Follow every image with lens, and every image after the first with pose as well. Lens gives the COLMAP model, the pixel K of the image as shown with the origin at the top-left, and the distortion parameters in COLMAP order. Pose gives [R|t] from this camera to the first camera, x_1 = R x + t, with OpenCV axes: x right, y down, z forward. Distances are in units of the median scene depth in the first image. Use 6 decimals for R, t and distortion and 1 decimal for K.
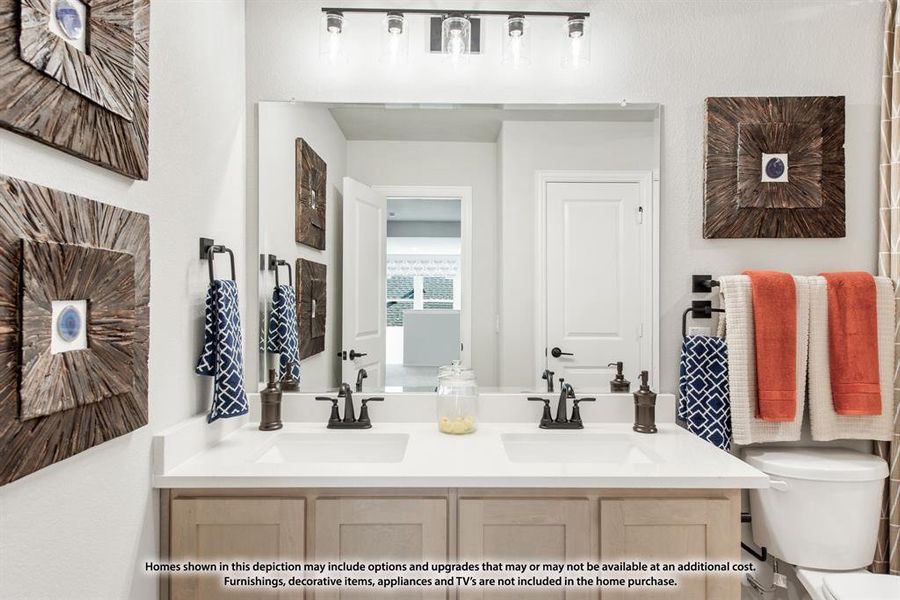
lens RADIAL K [[364.6, 0, 449.1], [0, 364.6, 297.7], [0, 0, 1]] dist [0.001040, 0.000079]
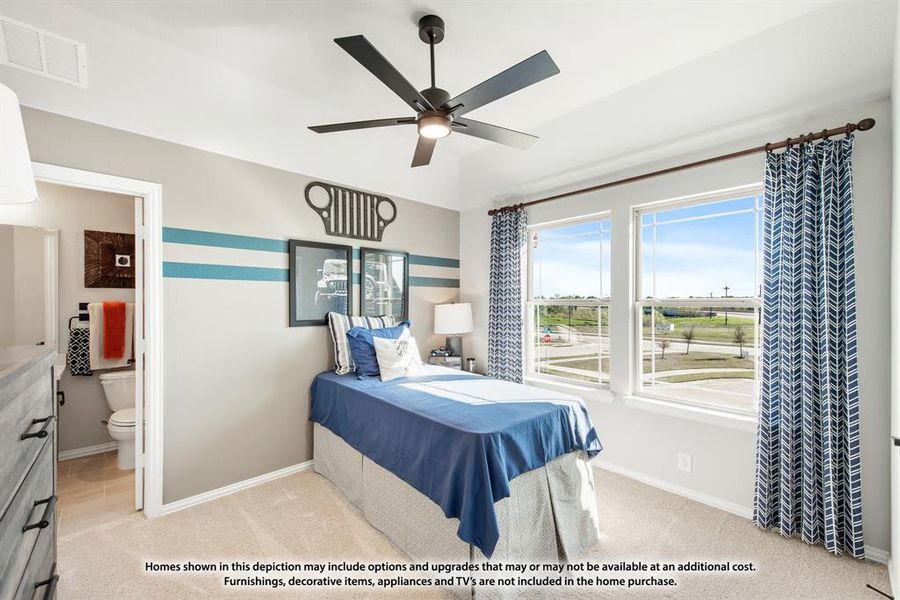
lens RADIAL K [[364.6, 0, 450.7], [0, 364.6, 300.1], [0, 0, 1]] dist [0.001040, 0.000079]
pose [[0.751043, 0.004591, 0.660237, 0.930752], [0.002325, 0.999951, -0.009598, -0.051478], [-0.660249, 0.008743, 0.750996, -2.421271]]
